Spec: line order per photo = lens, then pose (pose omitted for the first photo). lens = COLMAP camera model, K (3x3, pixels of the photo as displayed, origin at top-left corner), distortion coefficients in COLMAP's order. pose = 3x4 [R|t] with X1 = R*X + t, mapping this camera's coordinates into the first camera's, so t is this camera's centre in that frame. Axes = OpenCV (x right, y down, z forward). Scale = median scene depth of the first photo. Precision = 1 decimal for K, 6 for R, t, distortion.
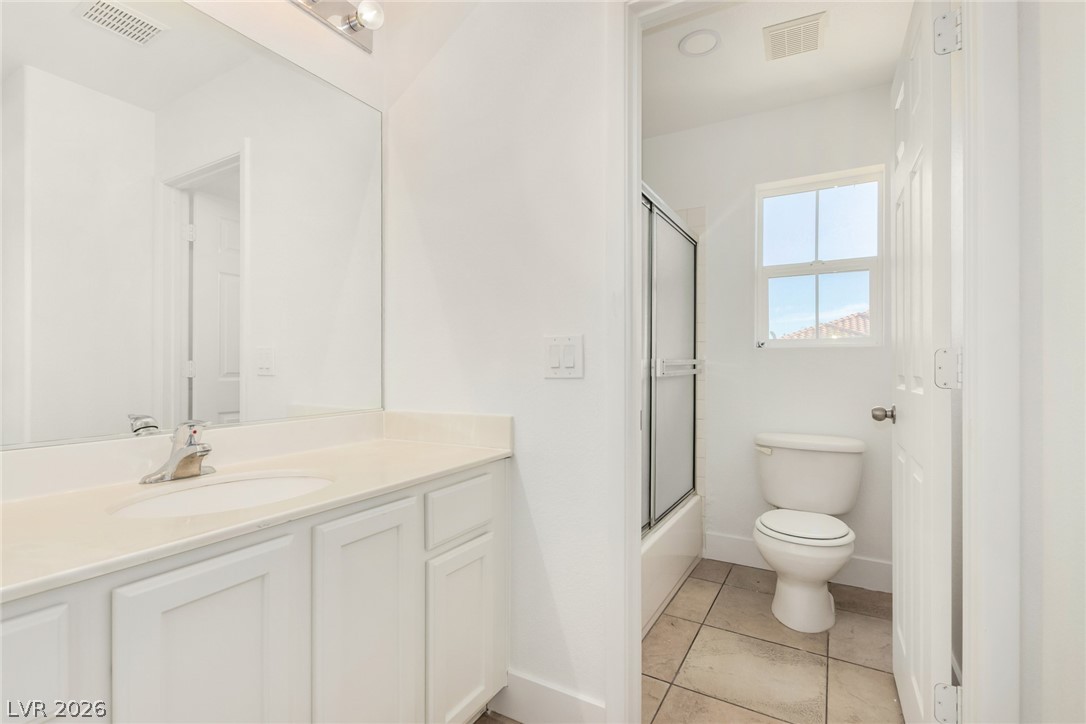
lens RADIAL K [[503.1, 0, 542.4], [0, 503.1, 367.5], [0, 0, 1]] dist [0.001493, -0.000685]
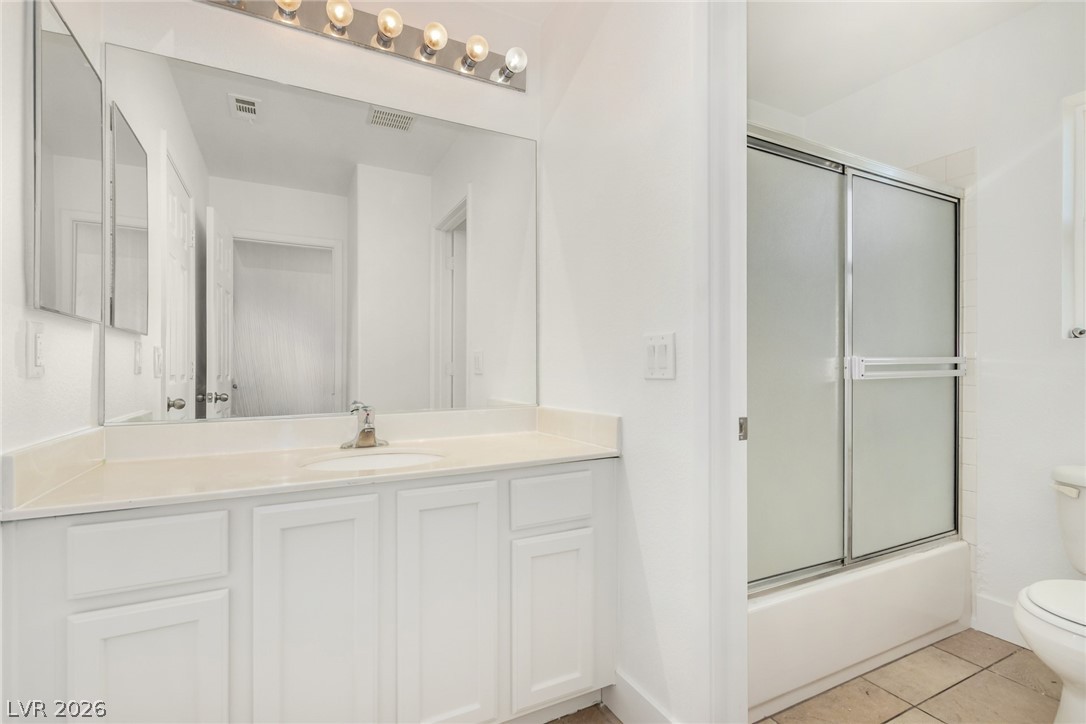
lens RADIAL K [[503.1, 0, 532.8], [0, 503.1, 367.1], [0, 0, 1]] dist [0.001493, -0.000685]
pose [[0.836043, -0.000591, -0.548664, 0.300496], [0.000070, 1.000000, -0.000970, -0.000509], [0.548664, 0.000773, 0.836043, 0.060175]]
